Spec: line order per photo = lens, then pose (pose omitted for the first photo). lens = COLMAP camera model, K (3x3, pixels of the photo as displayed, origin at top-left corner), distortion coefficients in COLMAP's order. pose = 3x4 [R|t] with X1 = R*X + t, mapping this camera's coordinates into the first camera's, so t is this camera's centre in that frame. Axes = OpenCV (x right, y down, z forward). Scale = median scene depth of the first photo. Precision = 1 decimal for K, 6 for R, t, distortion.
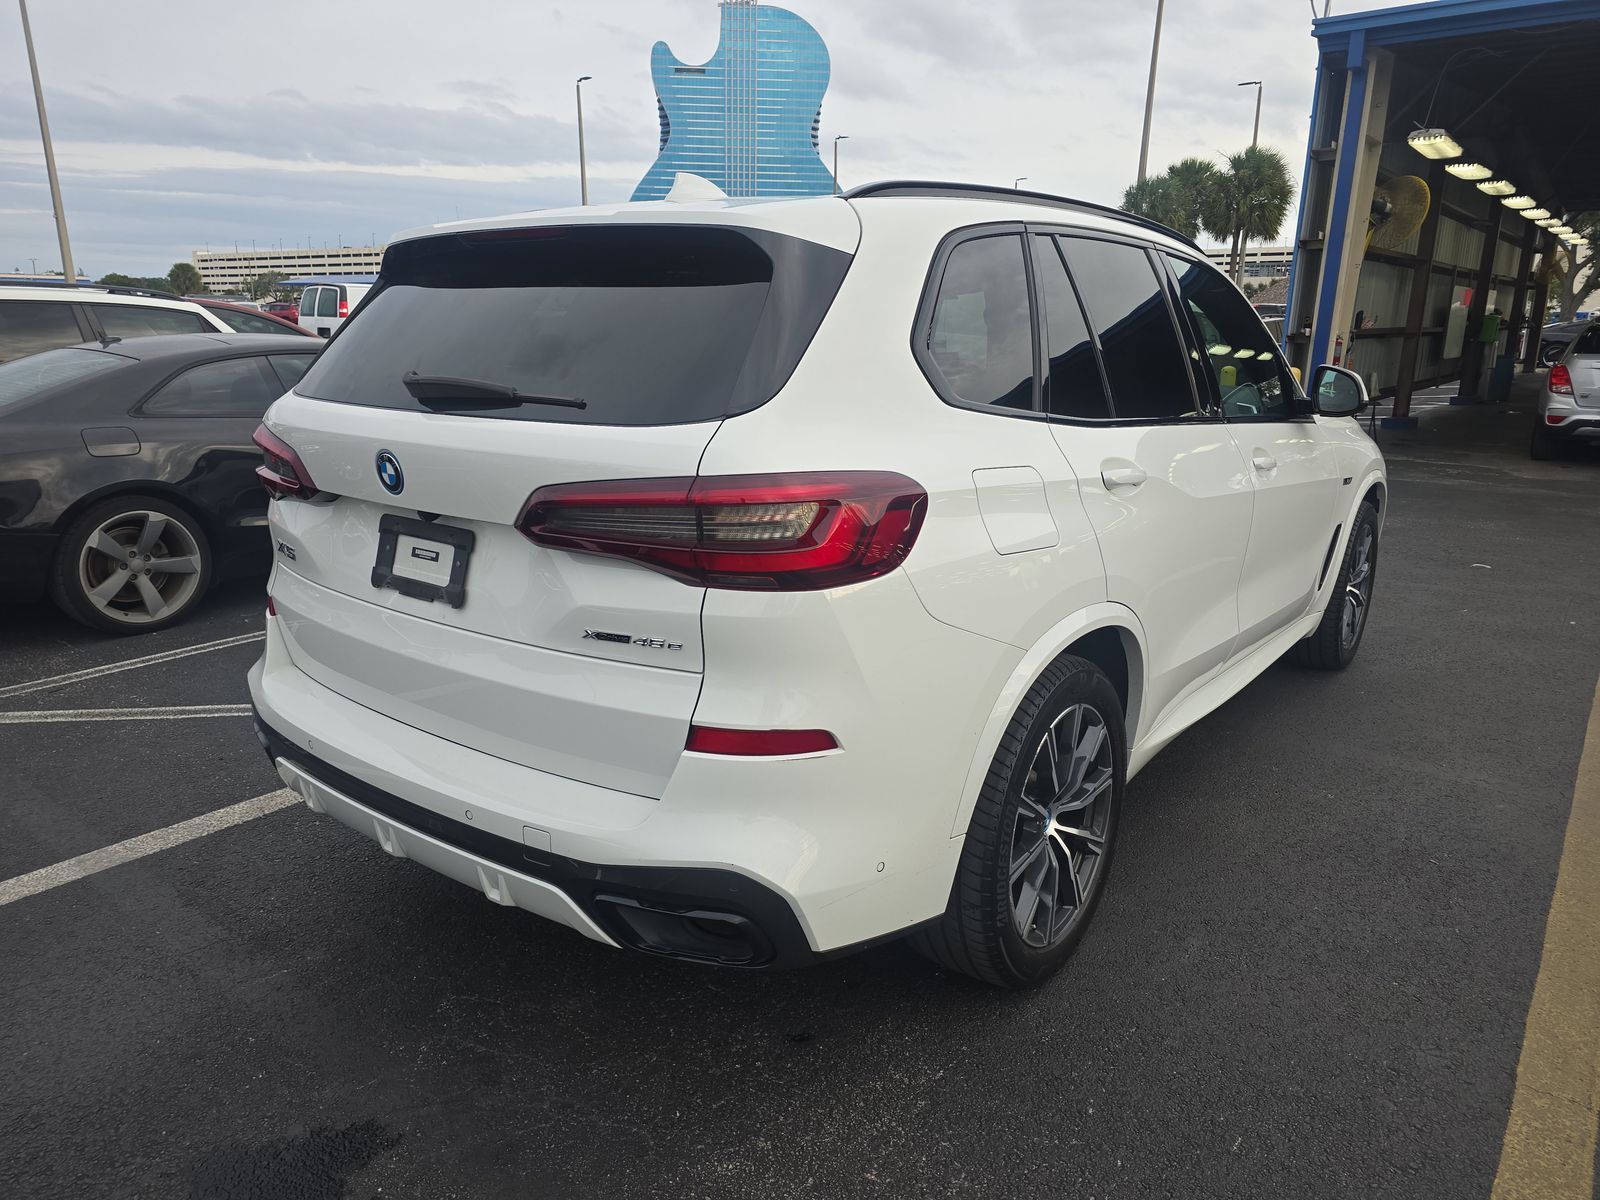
lens RADIAL K [[1080.7, 0, 787.5], [0, 1080.7, 604.6], [0, 0, 1]] dist [0.026529, -0.021959]
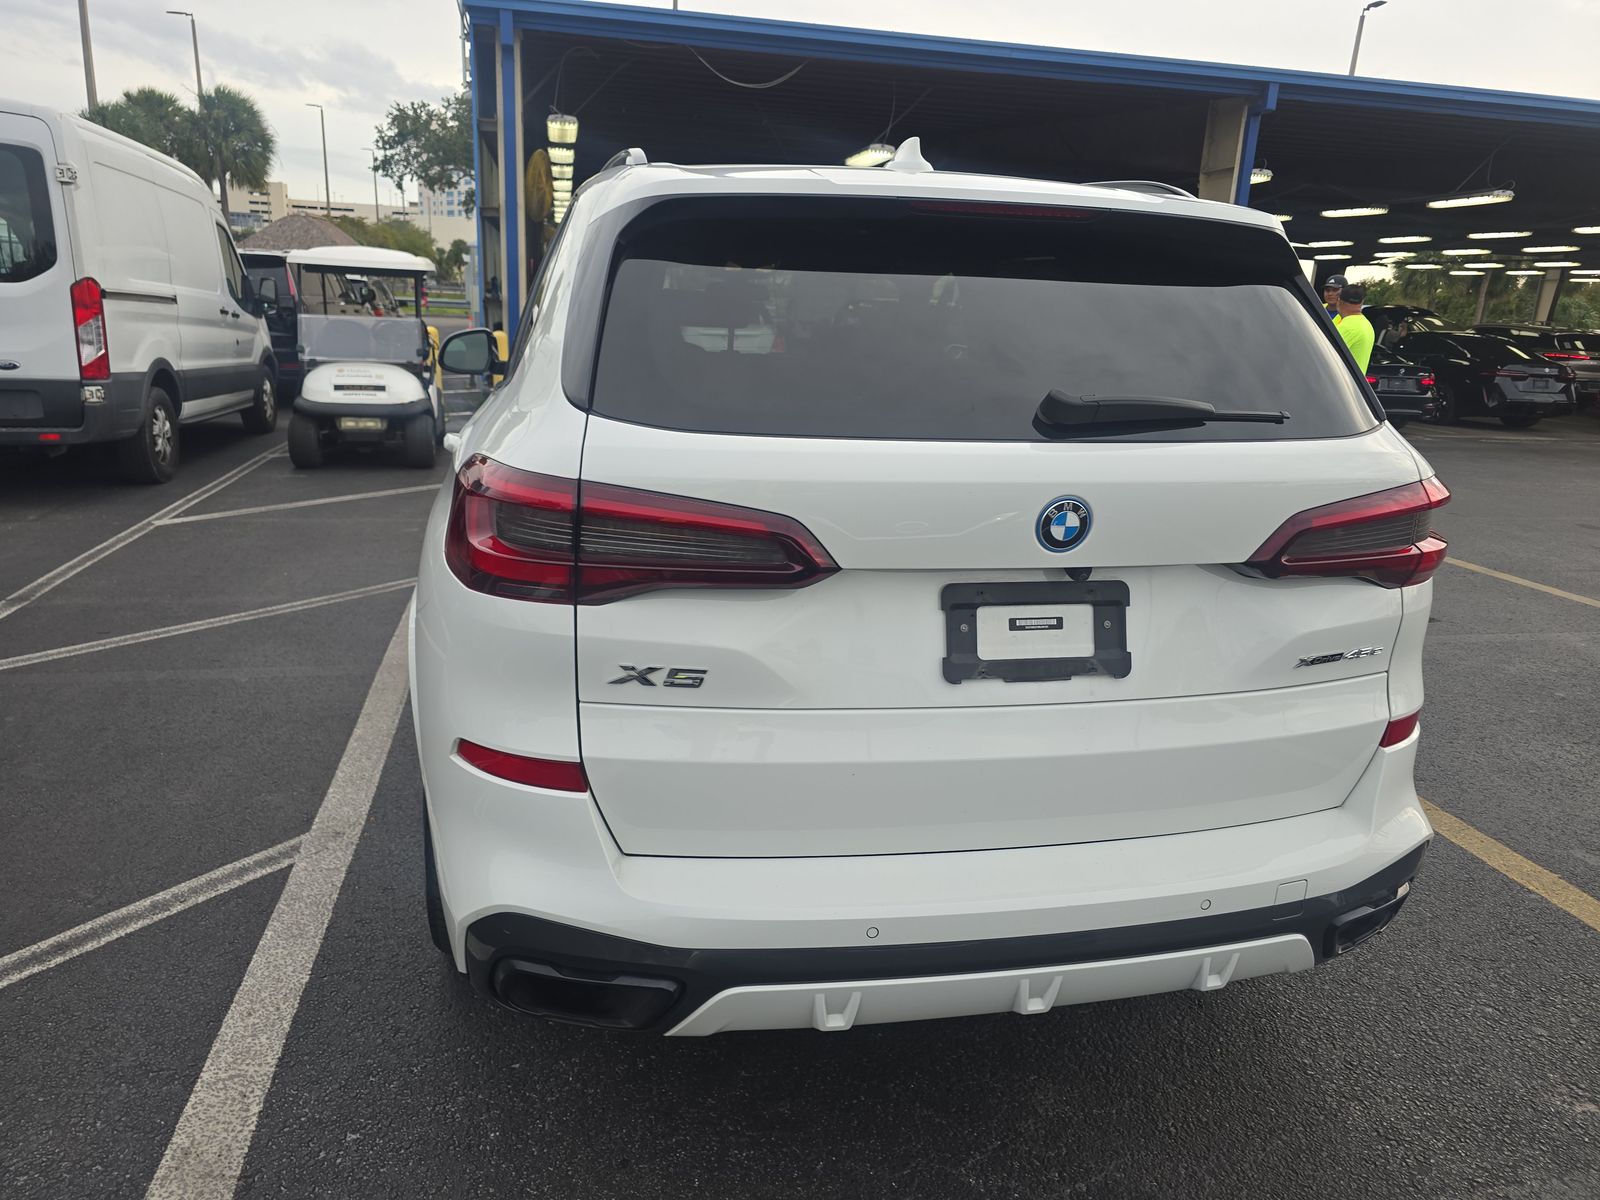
lens RADIAL K [[1080.7, 0, 790.9], [0, 1080.7, 603.0], [0, 0, 1]] dist [0.026529, -0.021959]
pose [[0.638330, -0.189526, 0.746066, -0.759177], [0.160044, 0.980712, 0.112201, -0.130605], [-0.752942, 0.047782, 0.656350, 0.462531]]
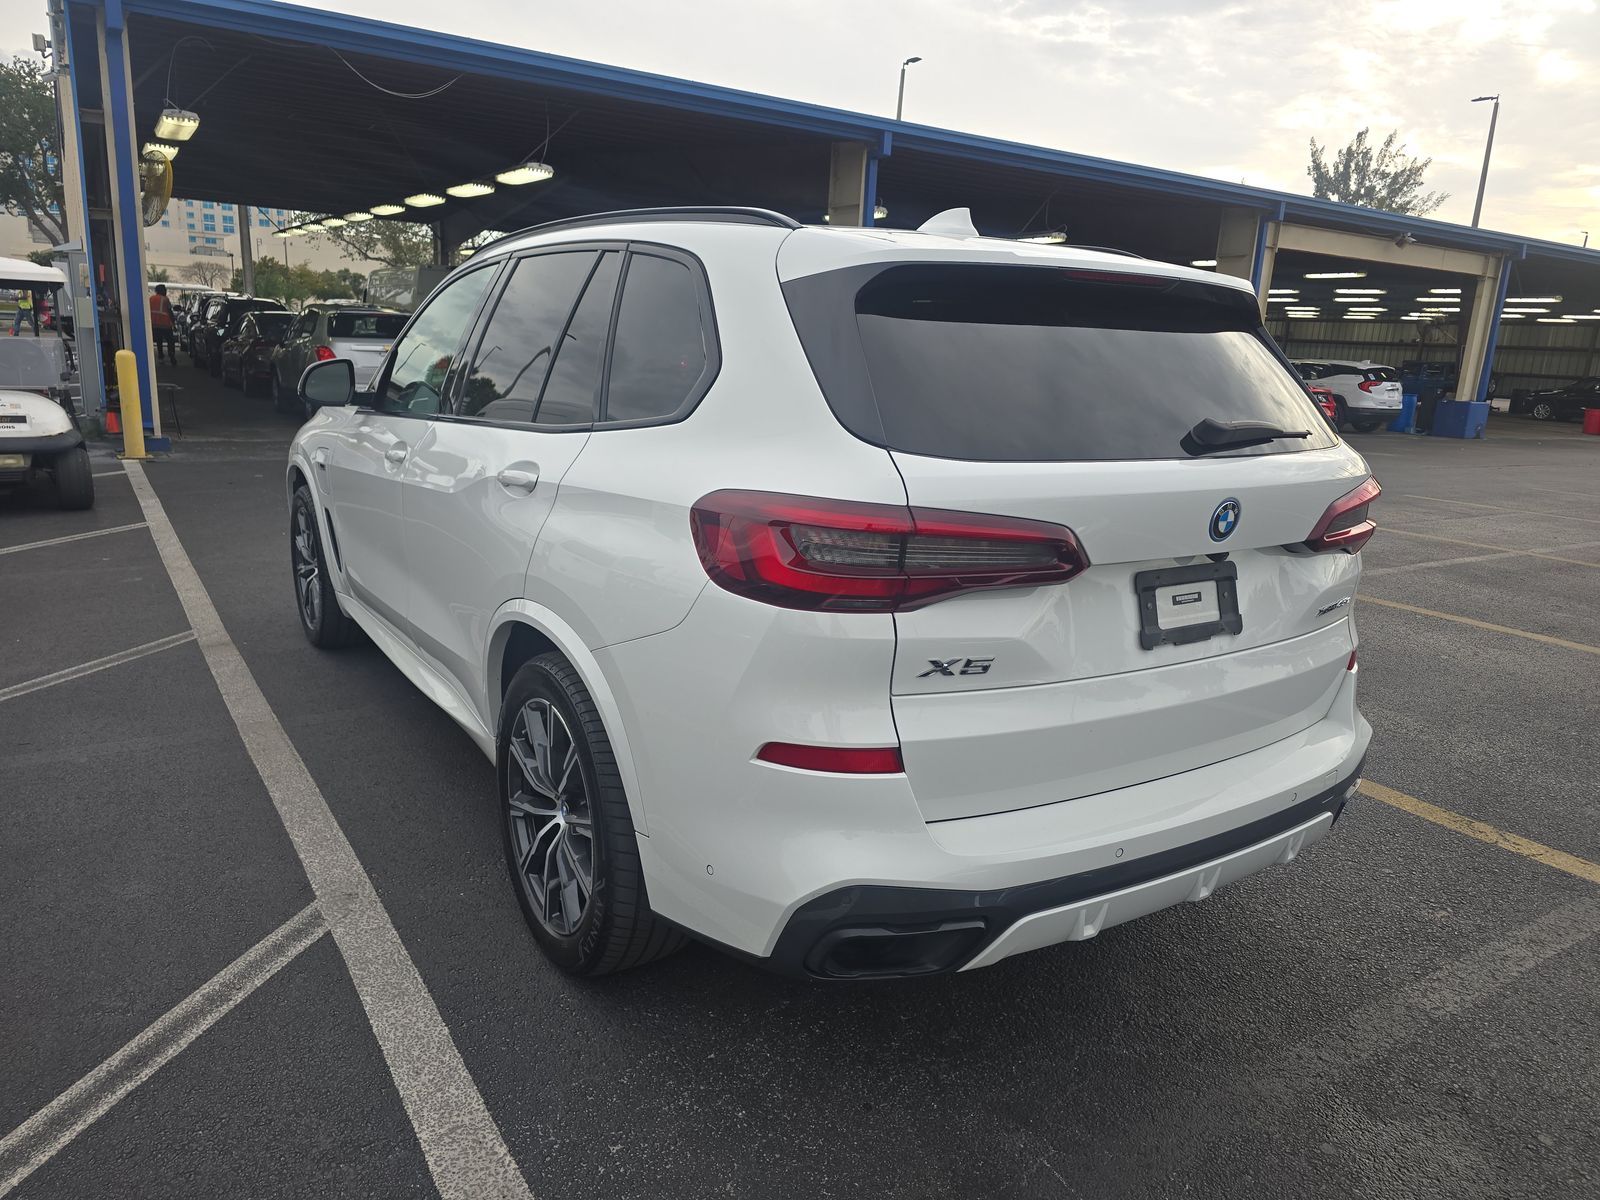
lens RADIAL K [[1080.7, 0, 791.4], [0, 1080.7, 603.8], [0, 0, 1]] dist [0.026529, -0.021959]
pose [[0.320554, -0.221476, 0.920974, -1.026671], [0.195571, 0.966807, 0.164427, -0.207378], [-0.926821, 0.127408, 0.353228, 0.732045]]
